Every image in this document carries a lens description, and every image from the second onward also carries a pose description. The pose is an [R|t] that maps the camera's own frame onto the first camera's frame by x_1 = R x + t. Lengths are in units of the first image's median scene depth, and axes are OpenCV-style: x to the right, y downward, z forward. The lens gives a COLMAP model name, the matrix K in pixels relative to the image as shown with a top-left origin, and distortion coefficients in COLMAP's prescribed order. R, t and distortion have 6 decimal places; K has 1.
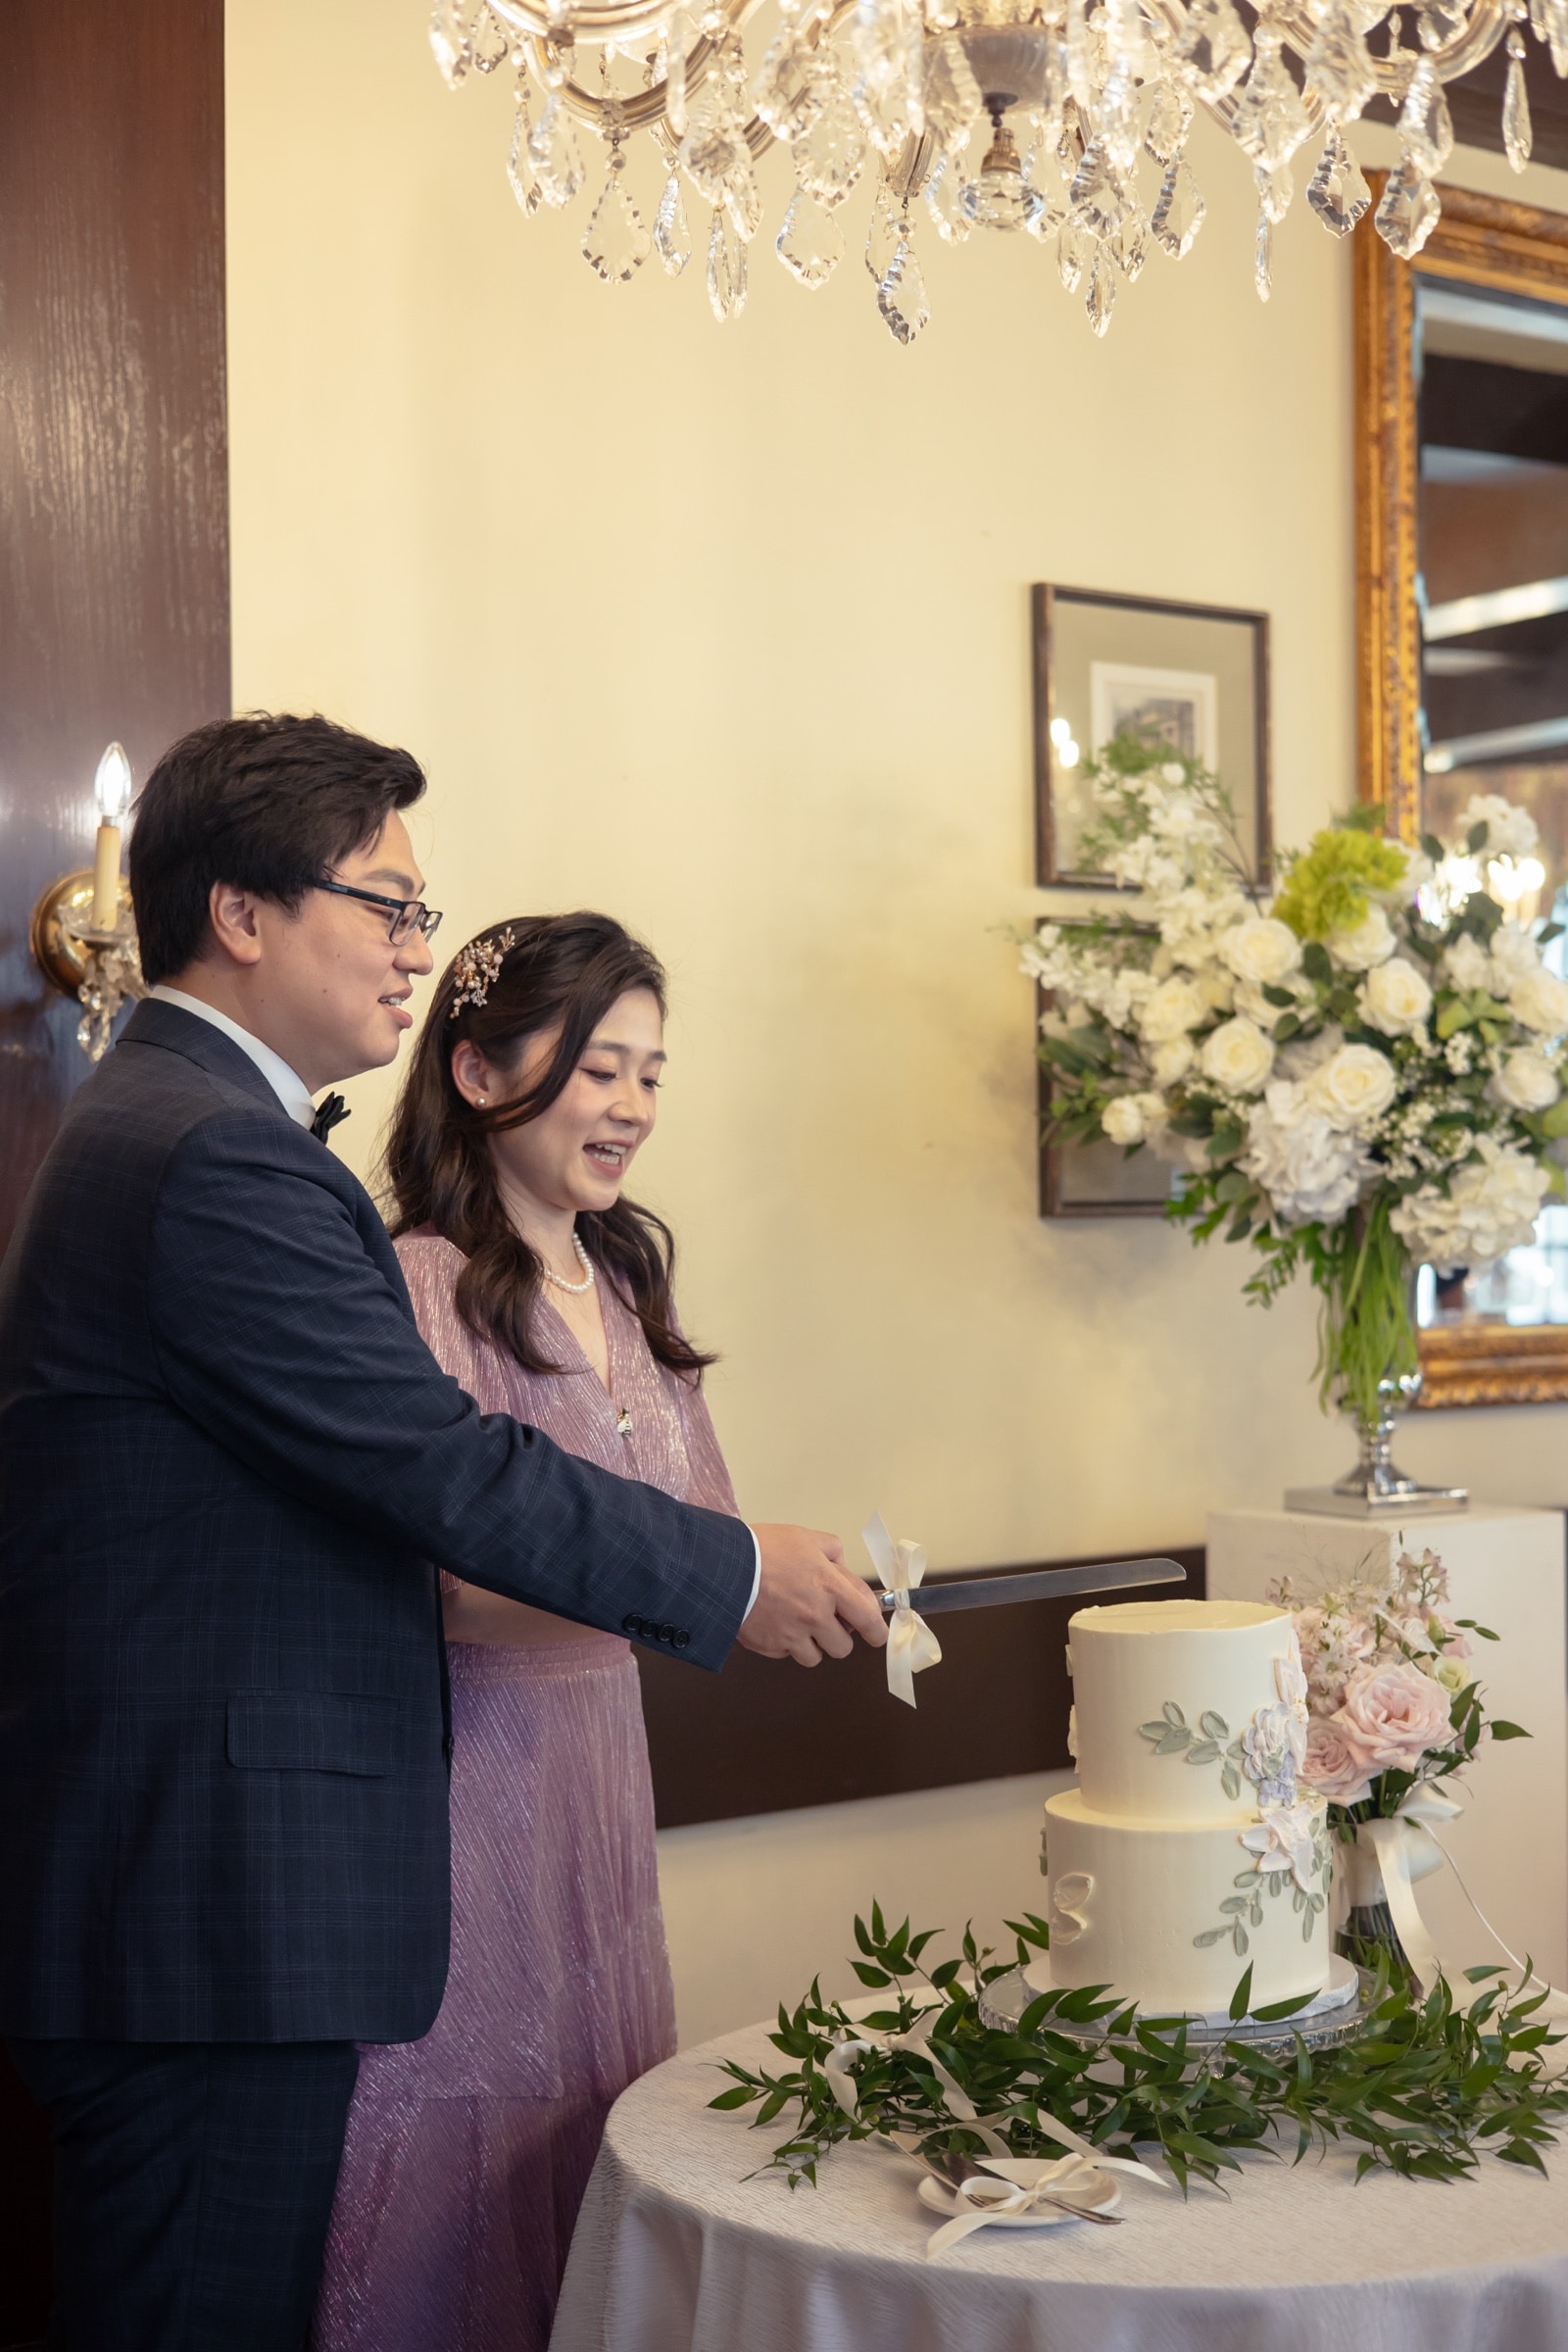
lens RADIAL K [[3293.5, 0, 772.7], [0, 3293.5, 1179.5], [0, 0, 1]] dist [-0.002659, 0.000000]
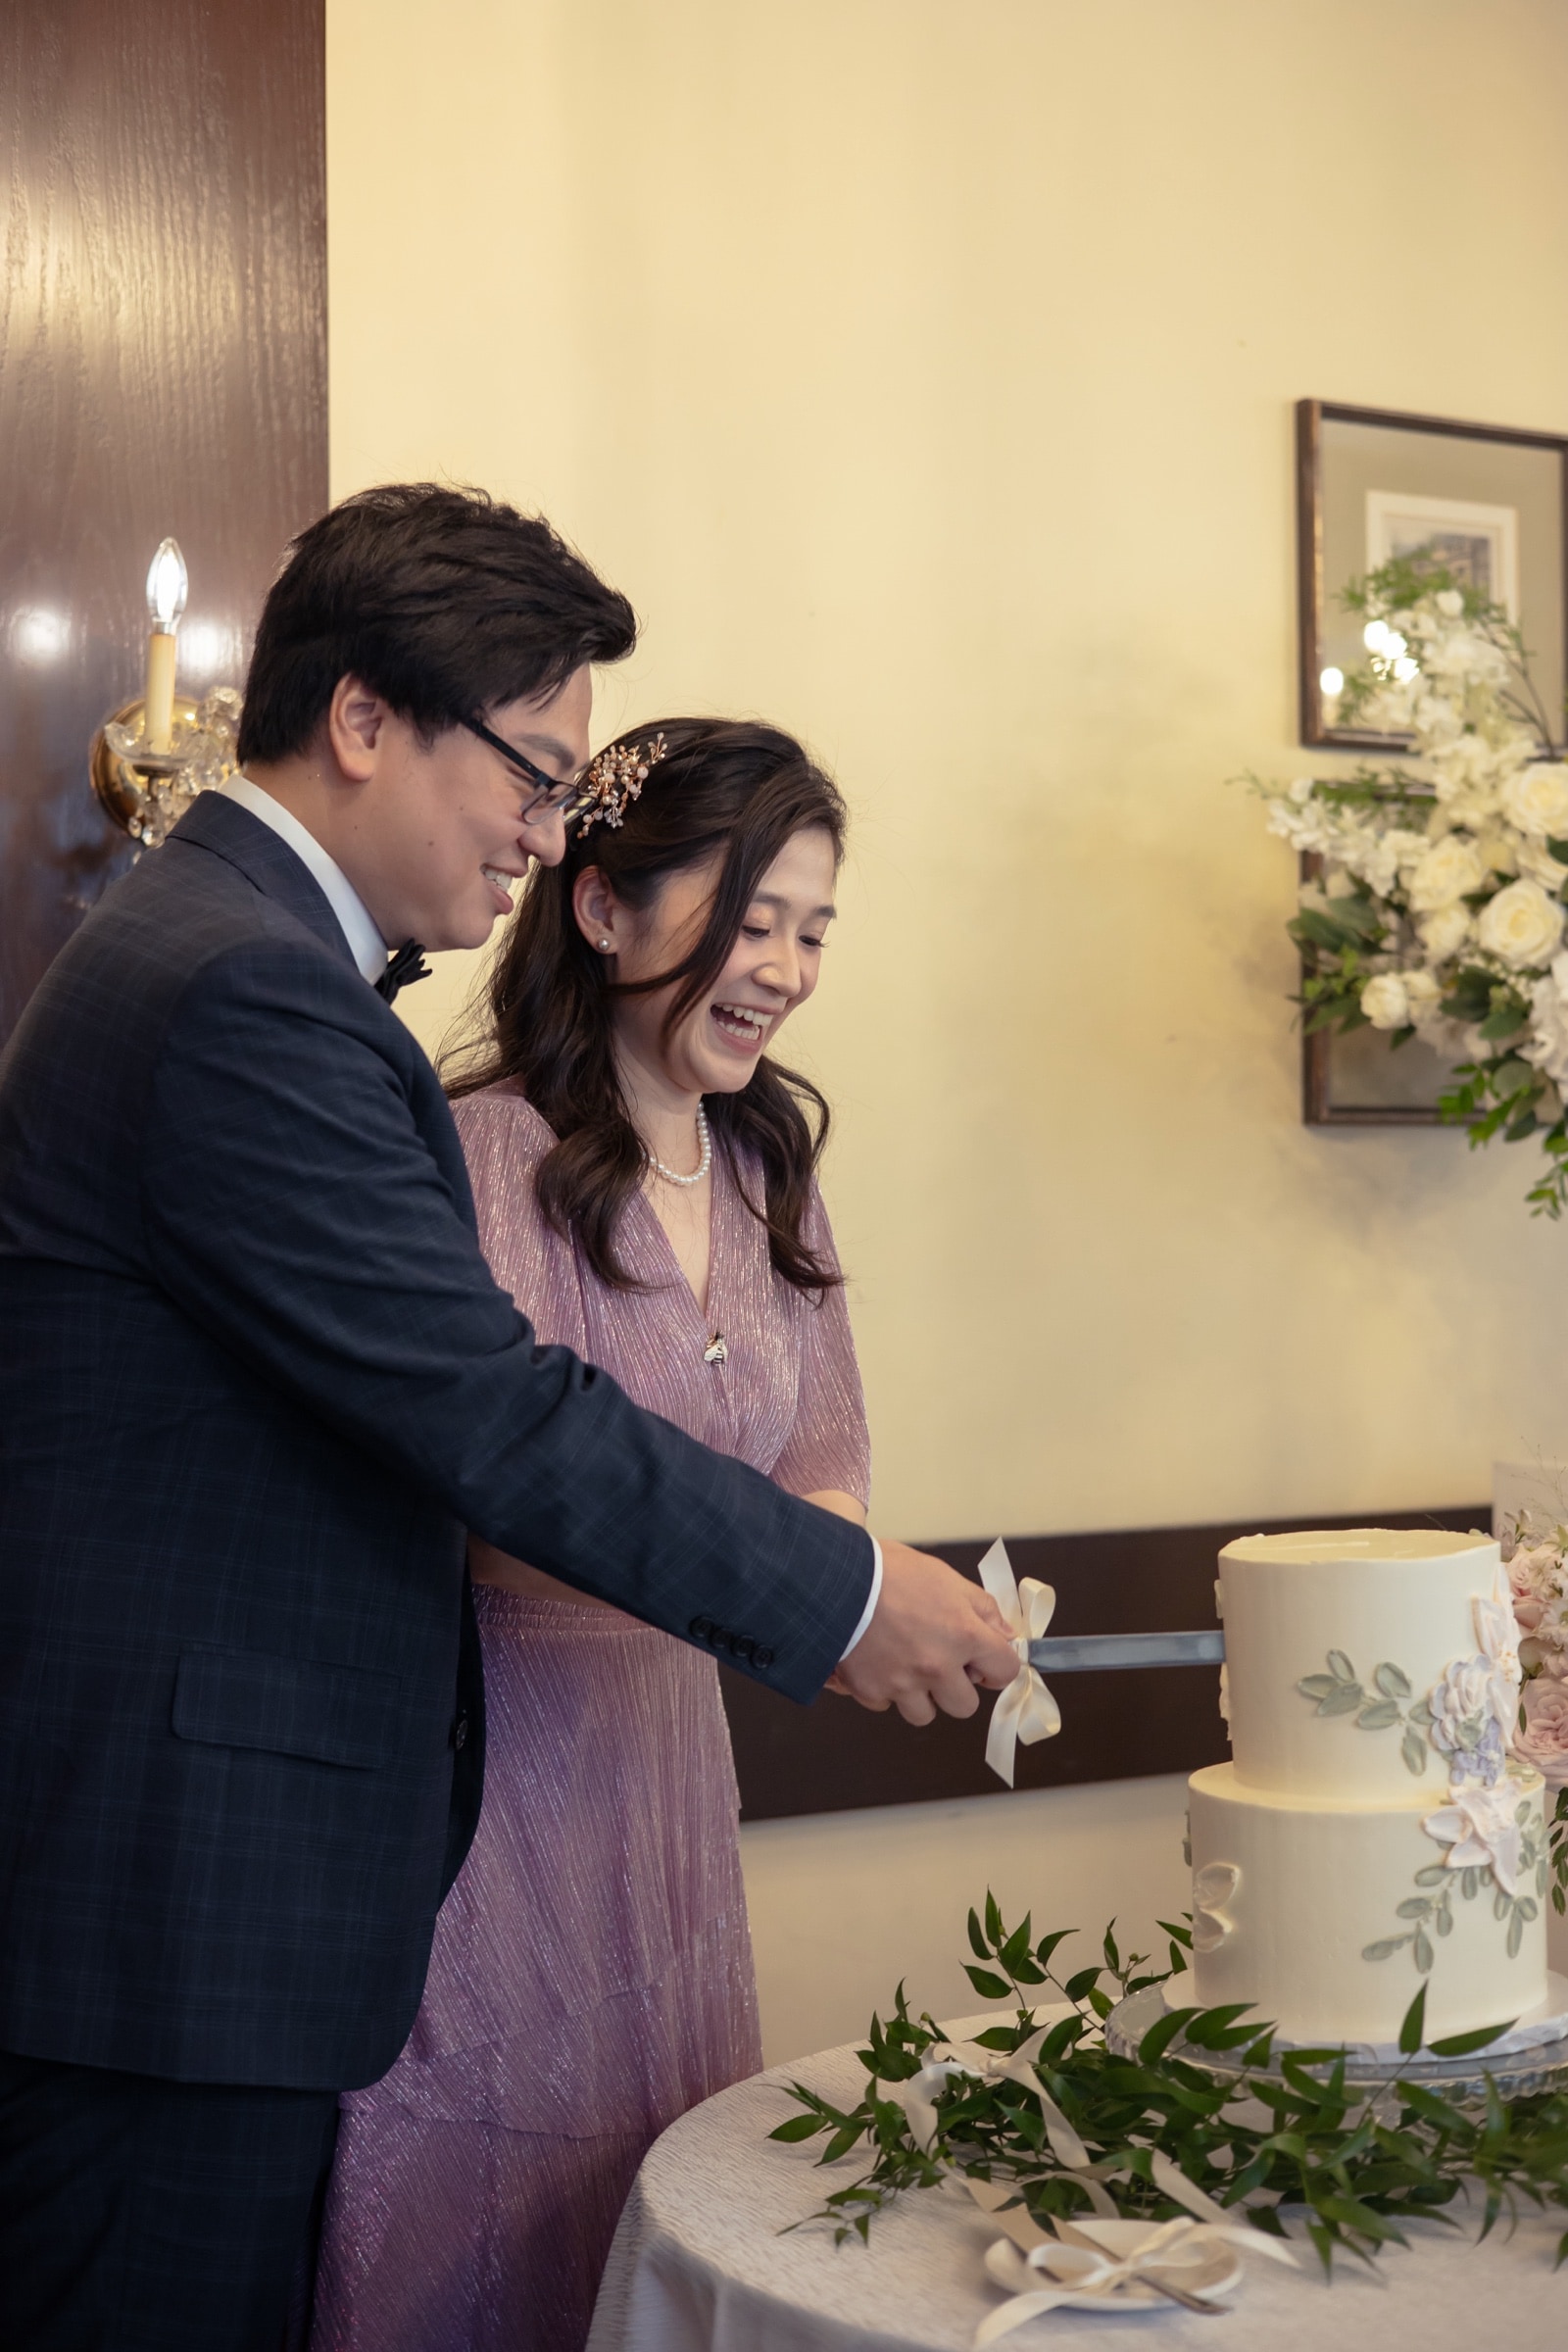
lens RADIAL K [[3293.5, 0, 797.1], [0, 3293.5, 1173.5], [0, 0, 1]] dist [-0.002659, 0.000000]
pose [[0.993108, 0.002853, -0.117169, 0.077821], [-0.003165, 0.999992, -0.002473, 0.042452], [0.117161, 0.002827, 0.993109, 0.180211]]
